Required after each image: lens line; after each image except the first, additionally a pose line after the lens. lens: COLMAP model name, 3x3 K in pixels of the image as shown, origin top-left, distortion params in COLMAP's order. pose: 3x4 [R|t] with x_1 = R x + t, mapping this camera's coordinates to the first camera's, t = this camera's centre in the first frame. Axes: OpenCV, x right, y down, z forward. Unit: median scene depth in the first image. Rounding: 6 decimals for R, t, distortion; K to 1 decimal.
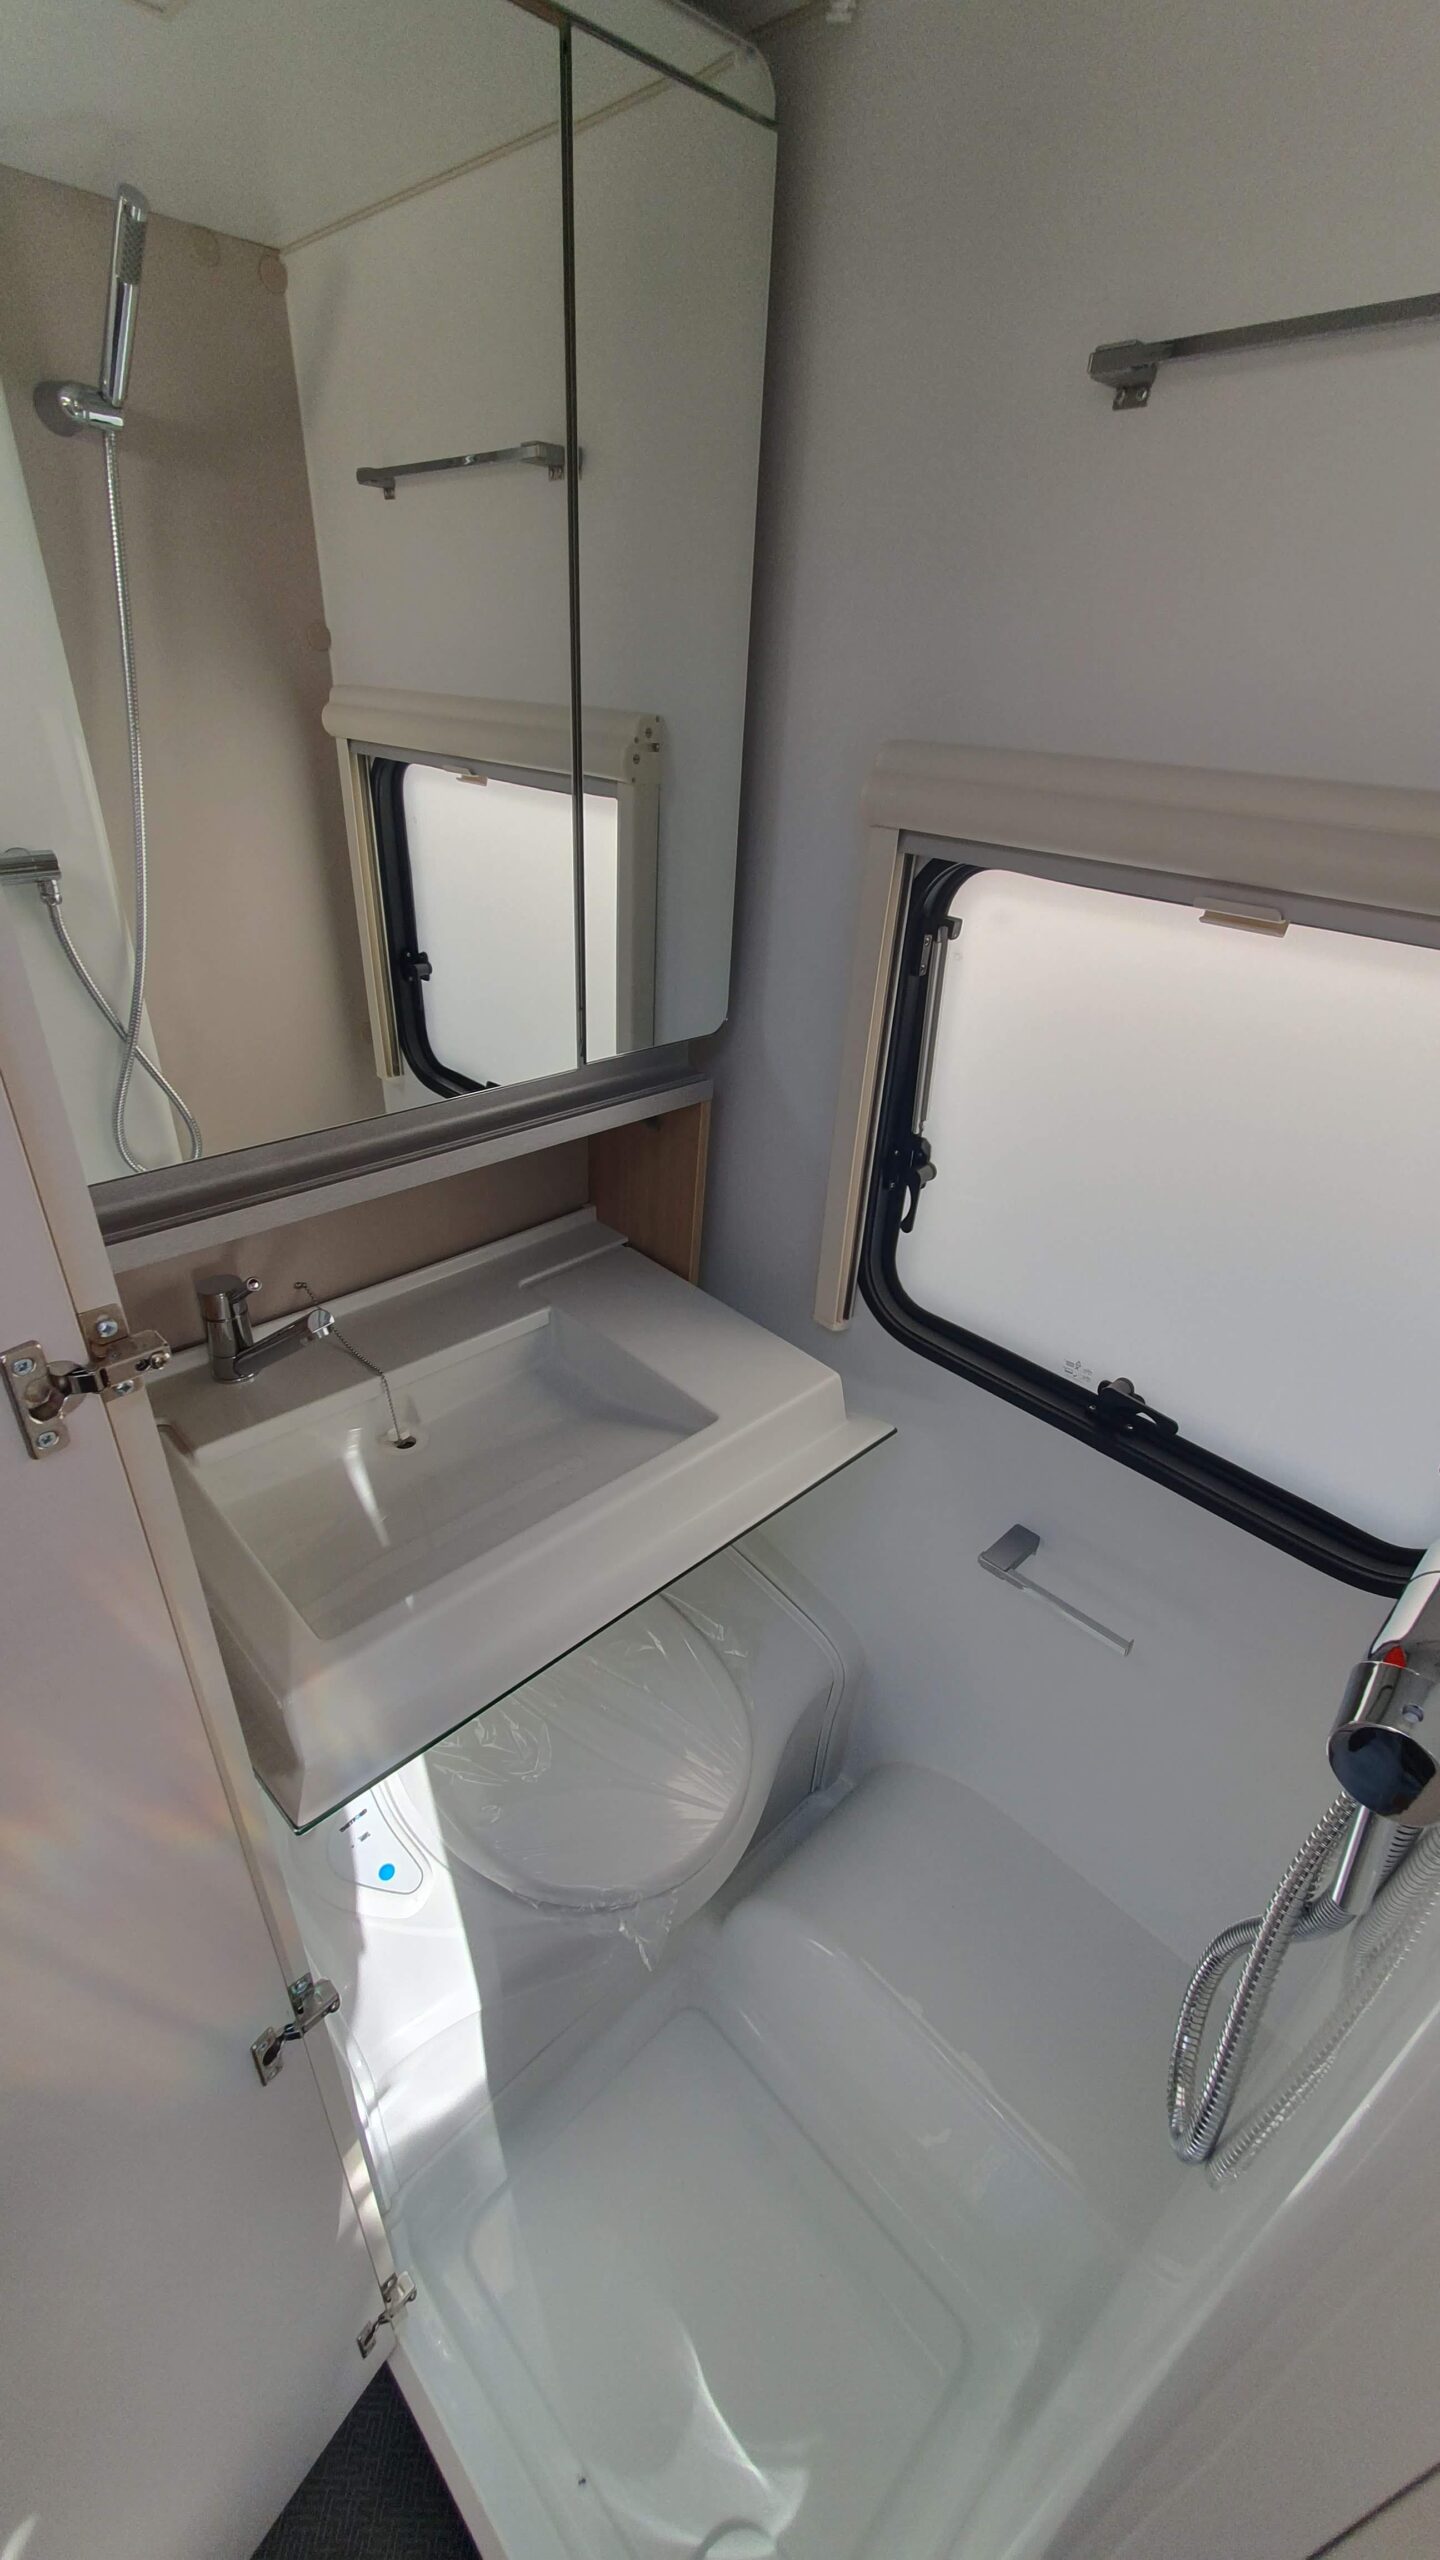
lens RADIAL K [[1017.1, 0, 720.5], [0, 1017.1, 1265.6], [0, 0, 1]] dist [0.010939, -0.001855]
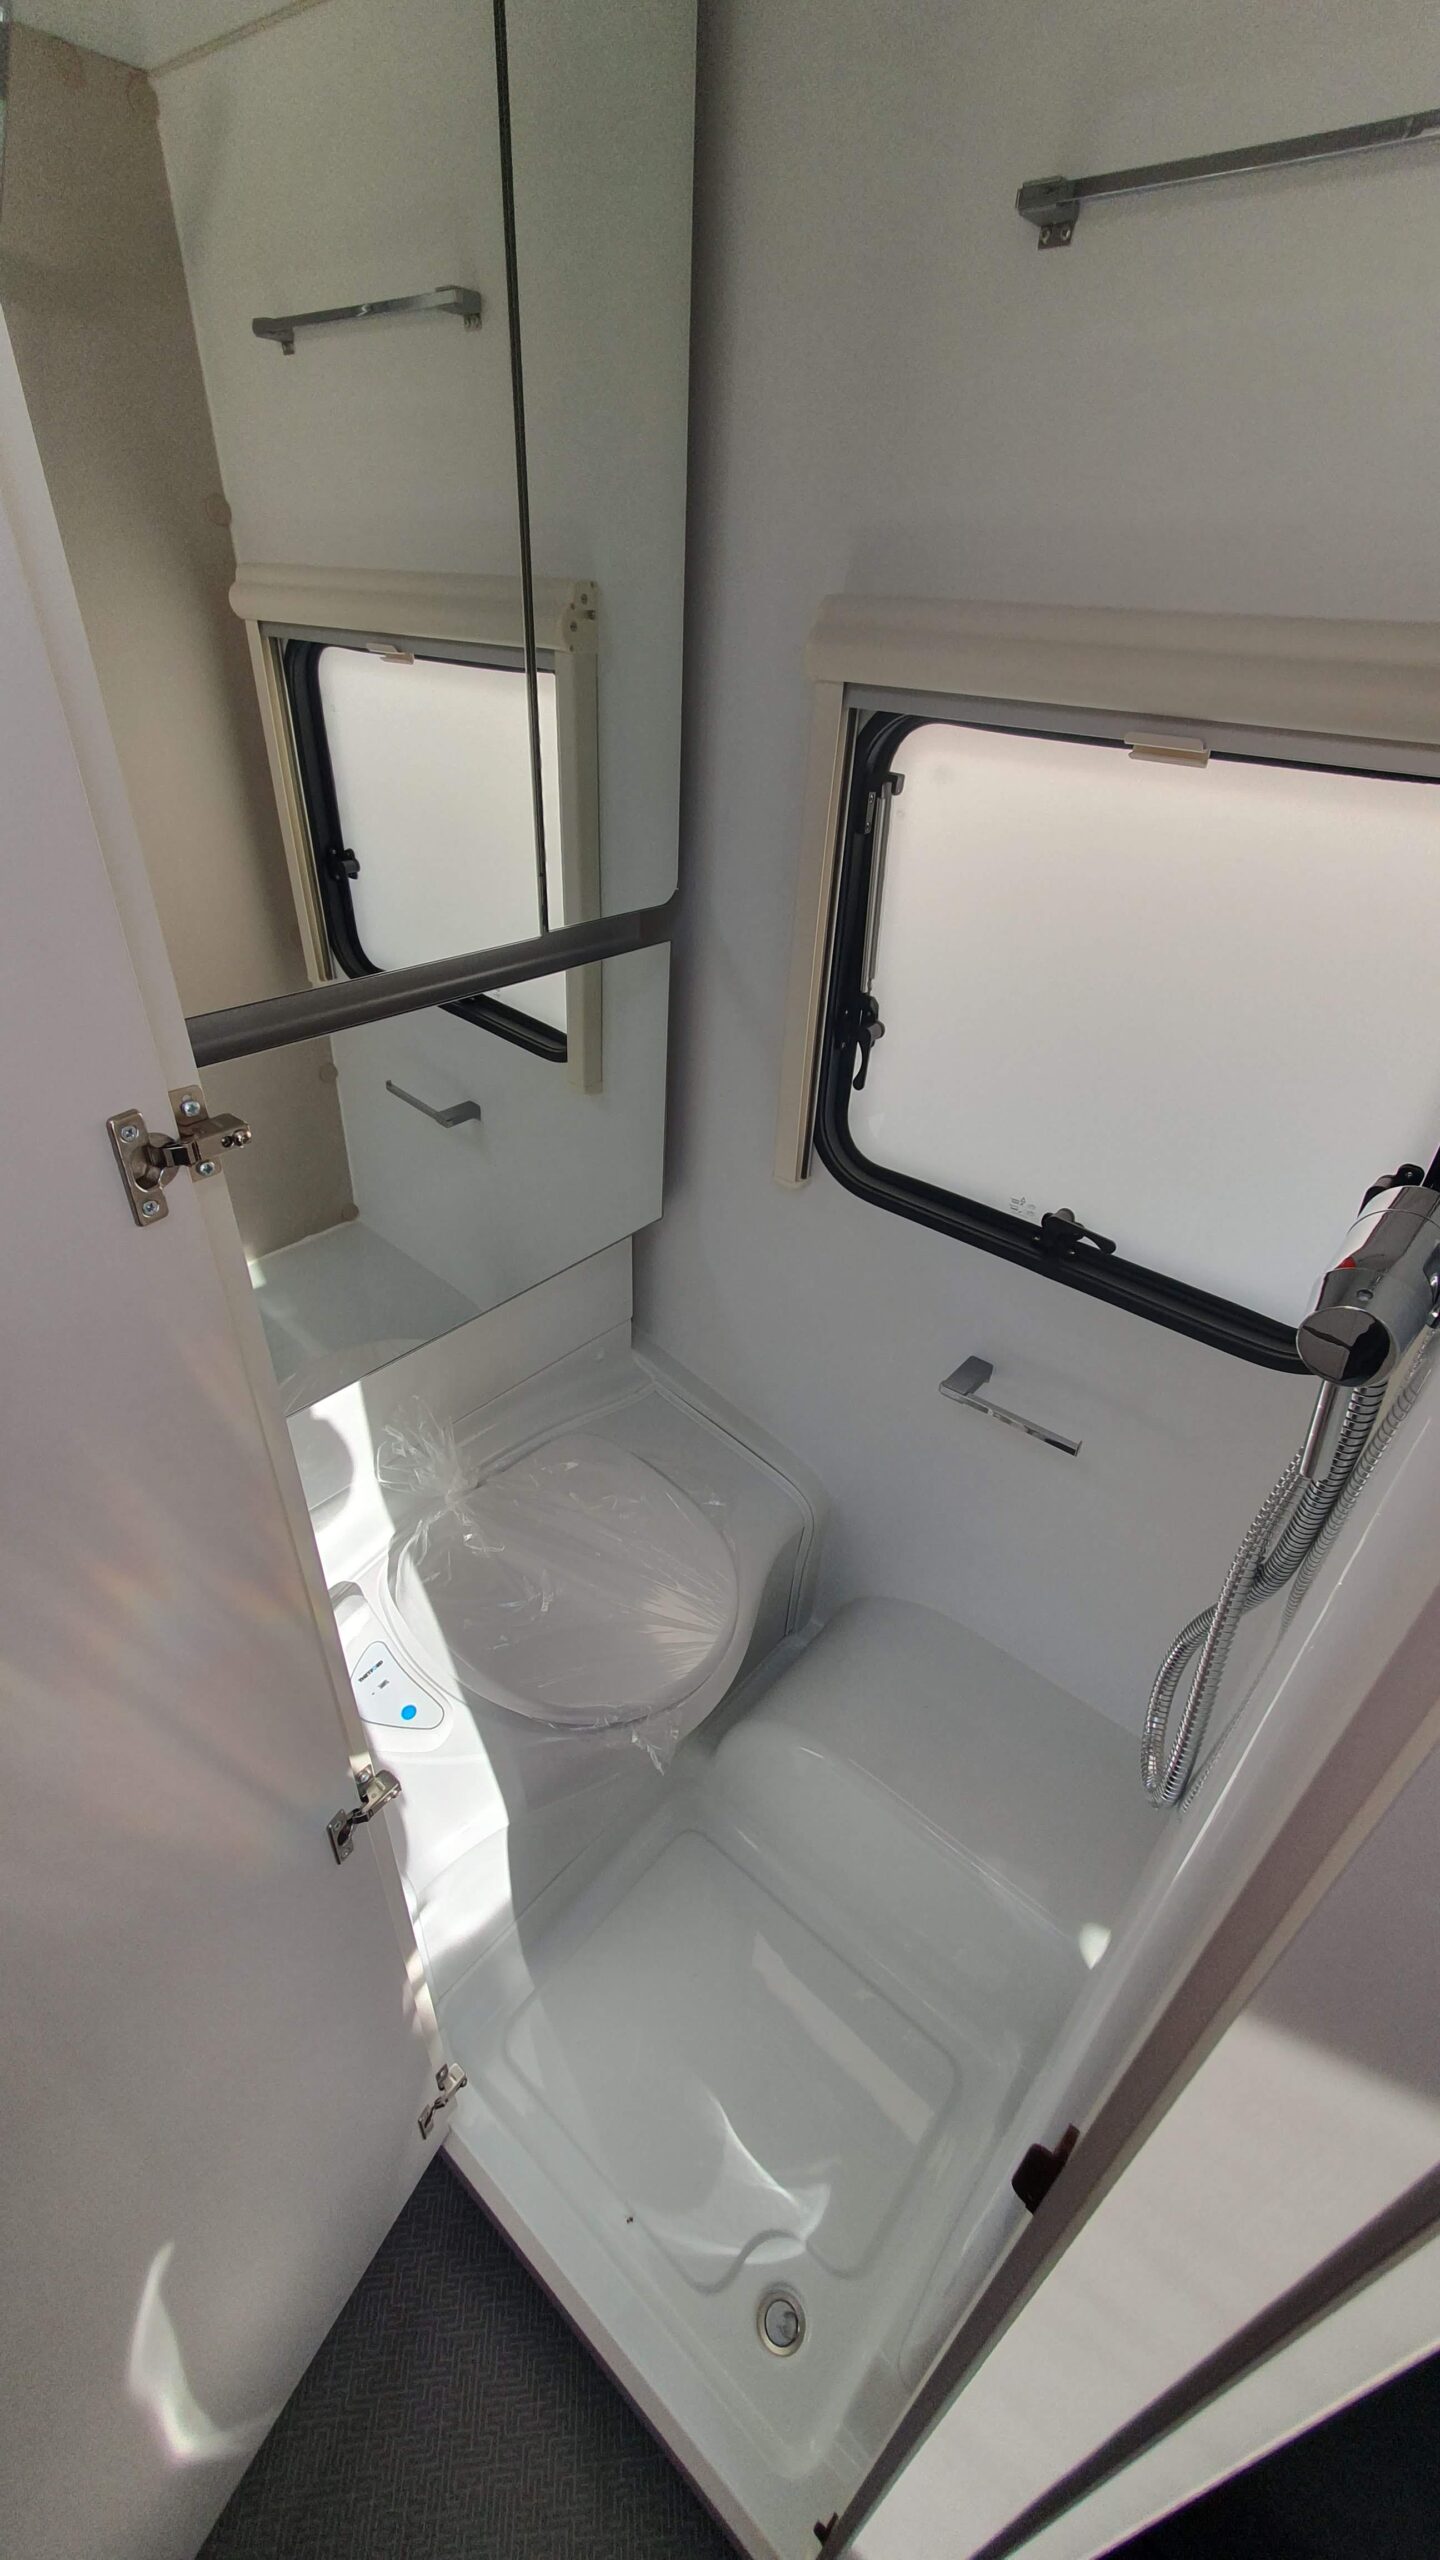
lens RADIAL K [[1017.1, 0, 719.1], [0, 1017.1, 1269.9], [0, 0, 1]] dist [0.010939, -0.001855]
pose [[0.994769, -0.060339, 0.082427, -0.064365], [0.055179, 0.996454, 0.063512, 0.083987], [-0.085967, -0.058632, 0.994571, -0.053578]]
